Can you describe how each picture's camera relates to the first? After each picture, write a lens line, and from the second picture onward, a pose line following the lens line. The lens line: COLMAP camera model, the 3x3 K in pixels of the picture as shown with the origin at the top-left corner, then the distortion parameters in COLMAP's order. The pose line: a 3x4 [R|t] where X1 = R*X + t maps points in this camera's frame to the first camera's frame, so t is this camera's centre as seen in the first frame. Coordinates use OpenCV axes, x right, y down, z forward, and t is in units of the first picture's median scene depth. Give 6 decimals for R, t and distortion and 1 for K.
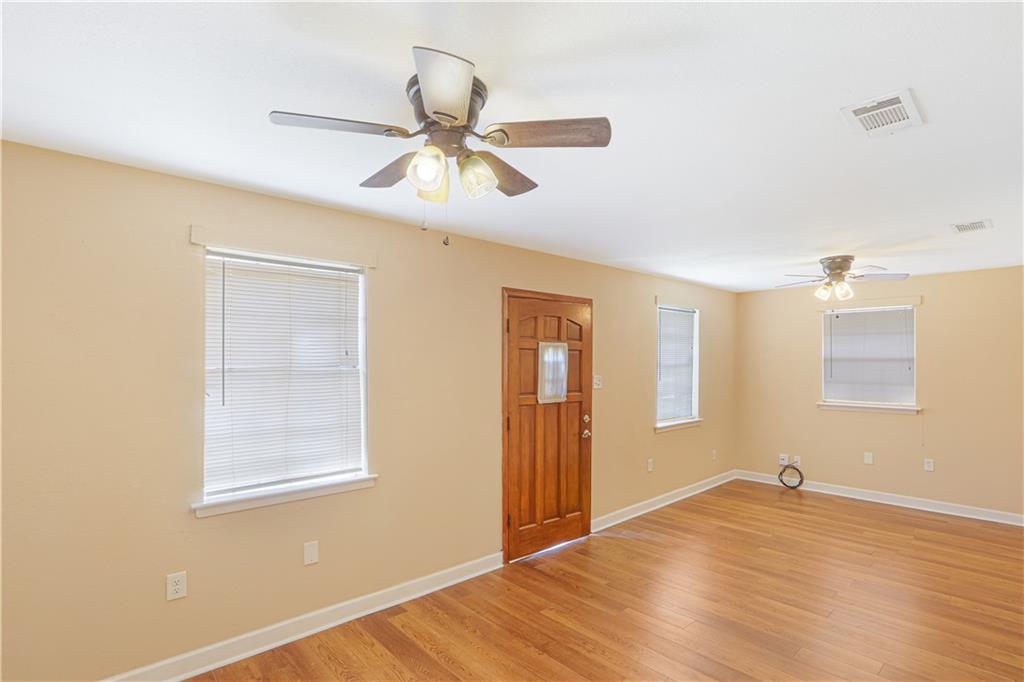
lens RADIAL K [[498.5, 0, 515.1], [0, 498.5, 356.6], [0, 0, 1]] dist [-0.043170, 0.000569]
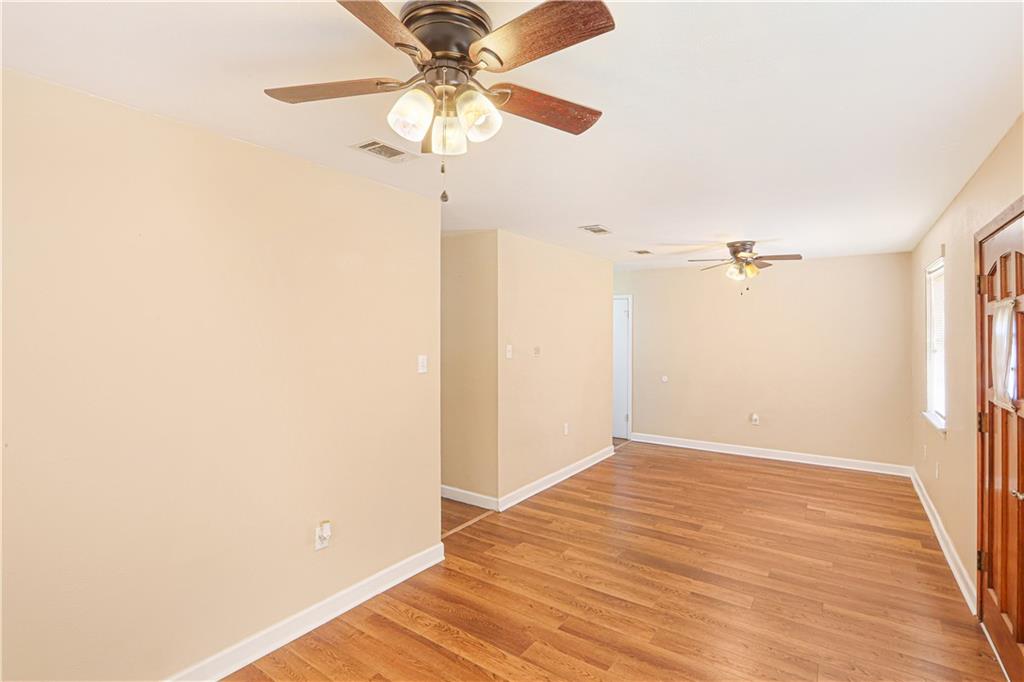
lens RADIAL K [[474.3, 0, 518.7], [0, 474.3, 336.5], [0, 0, 1]] dist [-0.048574, 0.014095]
pose [[-0.977145, -0.003101, -0.212550, 0.711473], [-0.003532, 0.999992, 0.001647, 0.010361], [0.212543, 0.002360, -0.977149, 1.380798]]
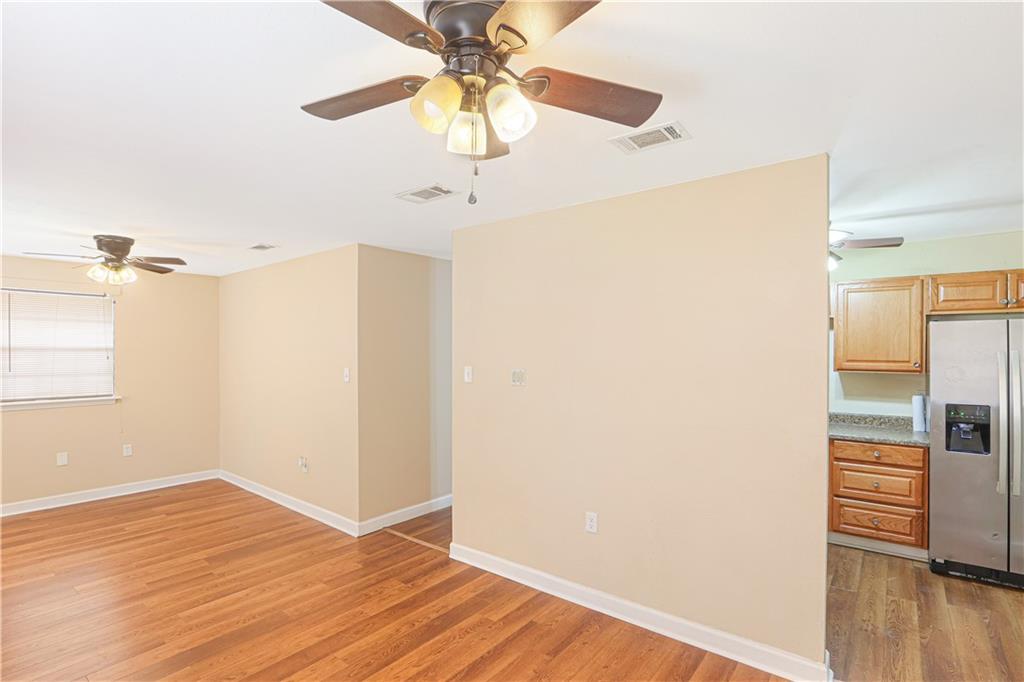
lens RADIAL K [[488.1, 0, 512.6], [0, 488.1, 356.7], [0, 0, 1]] dist [-0.019458, 0.000563]
pose [[-0.155909, -0.016200, 0.987639, -0.363005], [-0.008420, 0.999851, 0.015071, 0.000259], [-0.987736, -0.005967, -0.156022, 0.422315]]
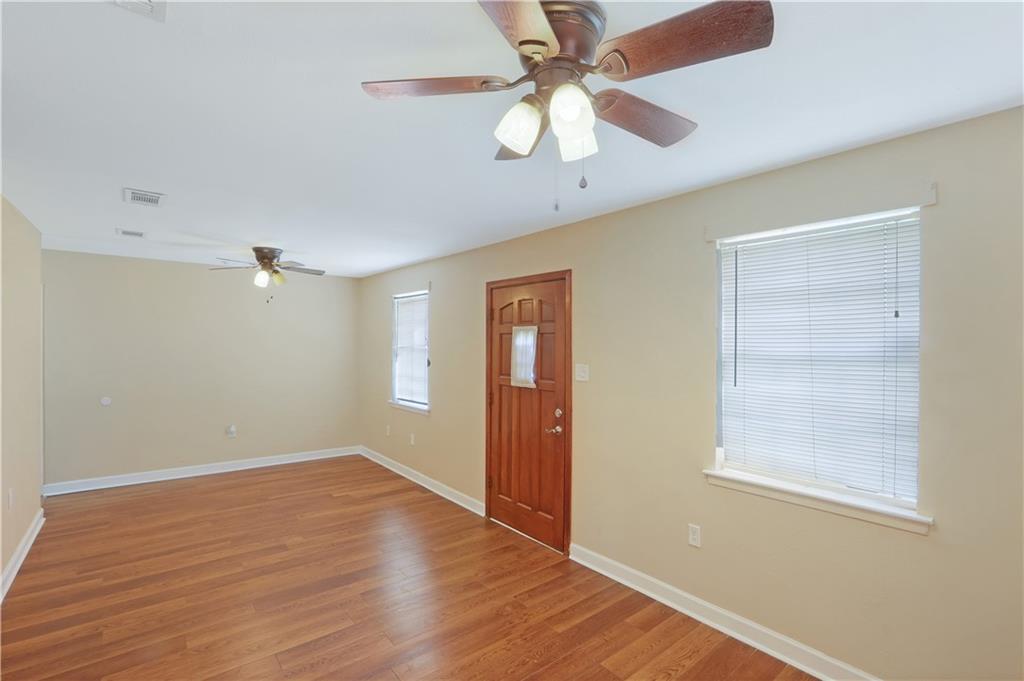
lens RADIAL K [[474.3, 0, 518.7], [0, 474.3, 336.0], [0, 0, 1]] dist [-0.048574, 0.014095]
pose [[-0.055980, -0.019220, -0.998247, 1.013925], [-0.001907, 0.999815, -0.019143, 0.009303], [0.998430, 0.000832, -0.056006, 1.045745]]
